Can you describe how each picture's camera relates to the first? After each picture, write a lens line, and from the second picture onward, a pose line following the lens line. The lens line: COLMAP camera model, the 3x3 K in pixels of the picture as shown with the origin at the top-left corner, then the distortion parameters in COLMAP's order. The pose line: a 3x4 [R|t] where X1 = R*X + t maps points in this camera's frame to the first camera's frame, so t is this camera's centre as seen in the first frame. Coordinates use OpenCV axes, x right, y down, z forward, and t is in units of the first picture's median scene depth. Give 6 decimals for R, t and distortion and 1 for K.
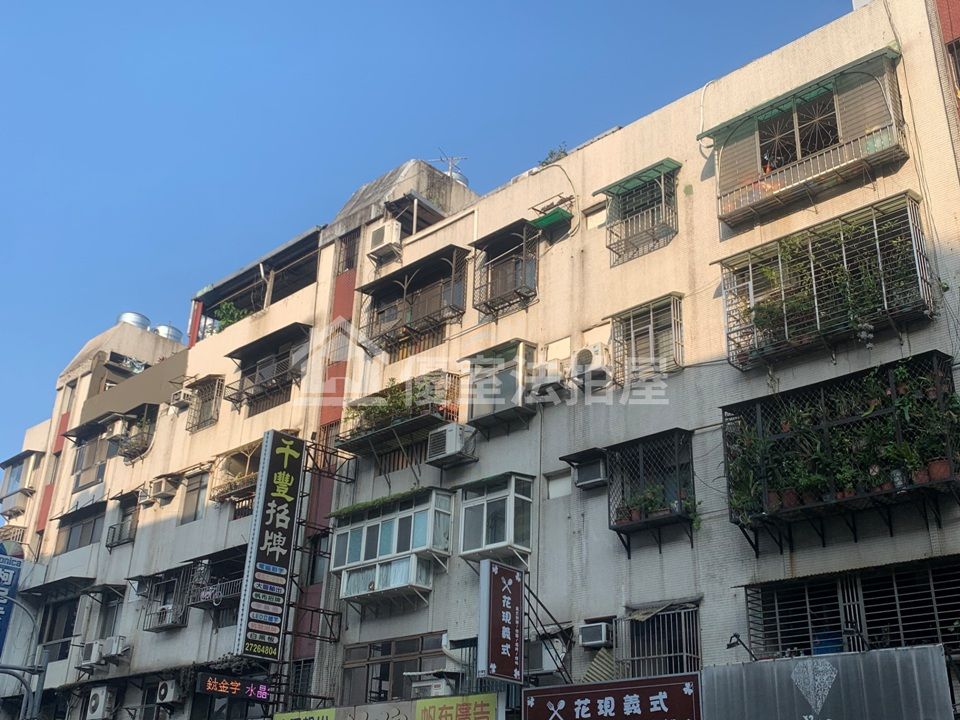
lens RADIAL K [[1026.8, 0, 486.5], [0, 1026.8, 356.8], [0, 0, 1]] dist [0.176269, -0.495765]
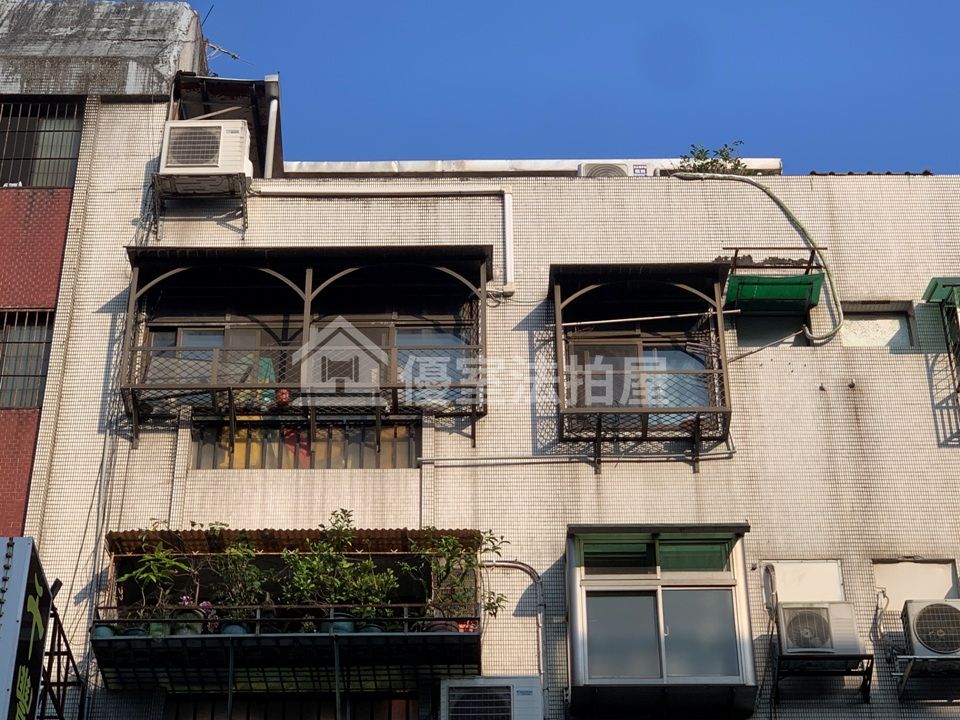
lens RADIAL K [[2125.9, 0, 466.6], [0, 2125.9, 359.7], [0, 0, 1]] dist [-0.122144, 2.309433]
pose [[0.728615, 0.370942, 0.575780, -0.540819], [-0.263838, 0.927780, -0.263845, 0.166752], [-0.632068, 0.040328, 0.773863, 0.377992]]
